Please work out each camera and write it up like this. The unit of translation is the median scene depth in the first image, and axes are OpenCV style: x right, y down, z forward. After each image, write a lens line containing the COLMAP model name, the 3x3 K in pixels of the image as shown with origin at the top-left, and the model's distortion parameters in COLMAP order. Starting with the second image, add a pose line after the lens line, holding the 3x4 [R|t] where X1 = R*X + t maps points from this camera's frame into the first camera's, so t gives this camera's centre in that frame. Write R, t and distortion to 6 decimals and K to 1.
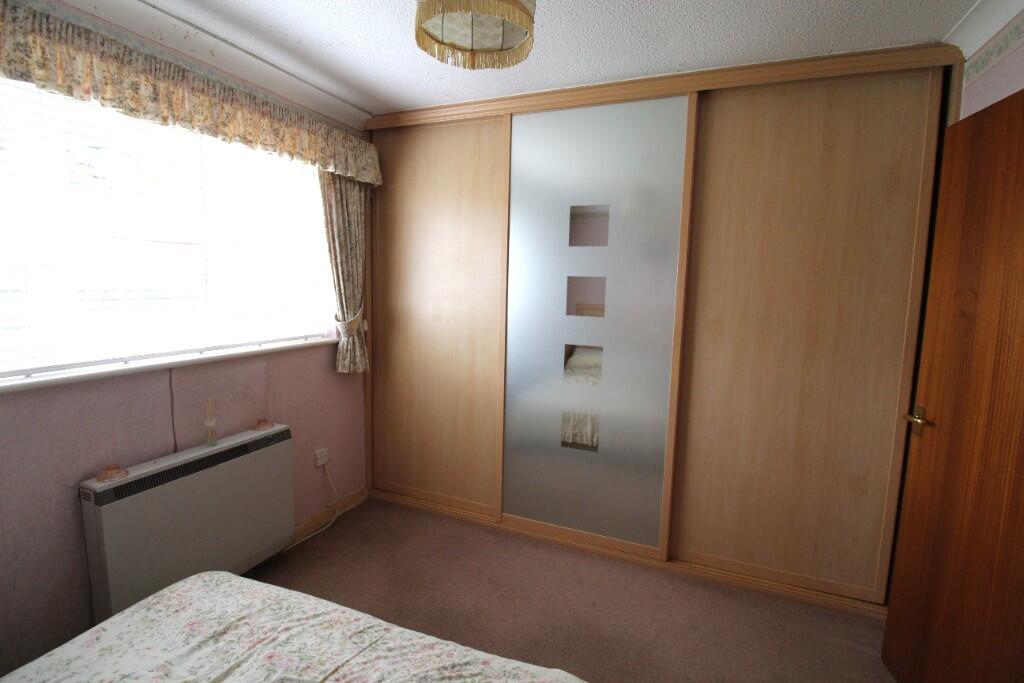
lens RADIAL K [[484.8, 0, 509.5], [0, 484.8, 340.3], [0, 0, 1]] dist [-0.003176, -0.000880]
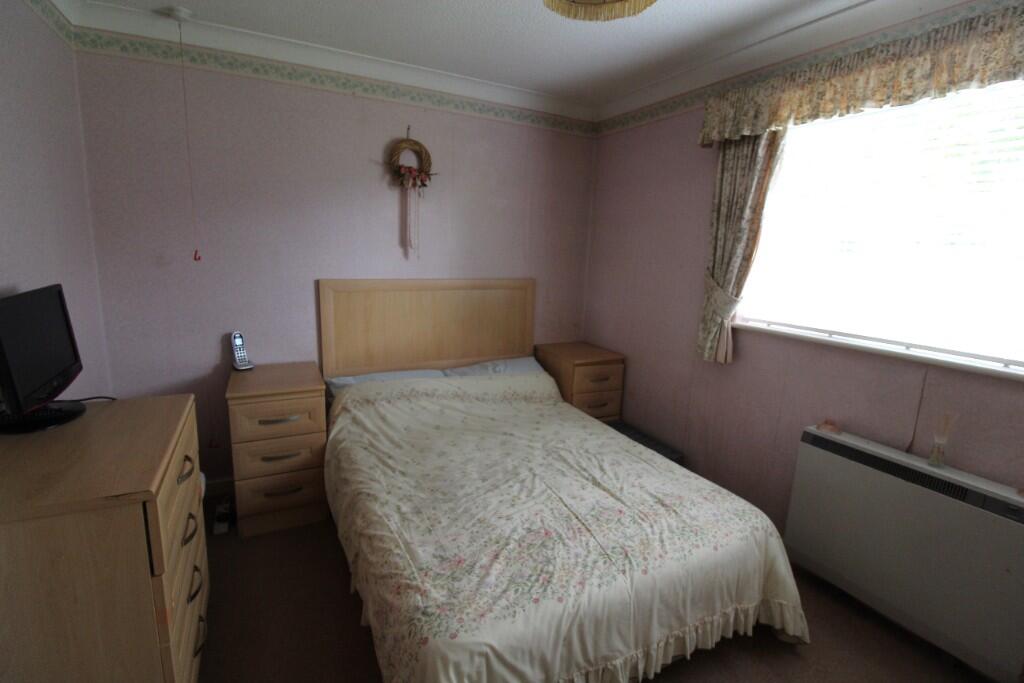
lens RADIAL K [[484.8, 0, 508.4], [0, 484.8, 339.2], [0, 0, 1]] dist [-0.003176, -0.000880]
pose [[-0.635996, 0.119560, -0.762374, 0.580997], [-0.130620, 0.956991, 0.259048, -0.141731], [0.760557, 0.264335, -0.593026, 1.079618]]
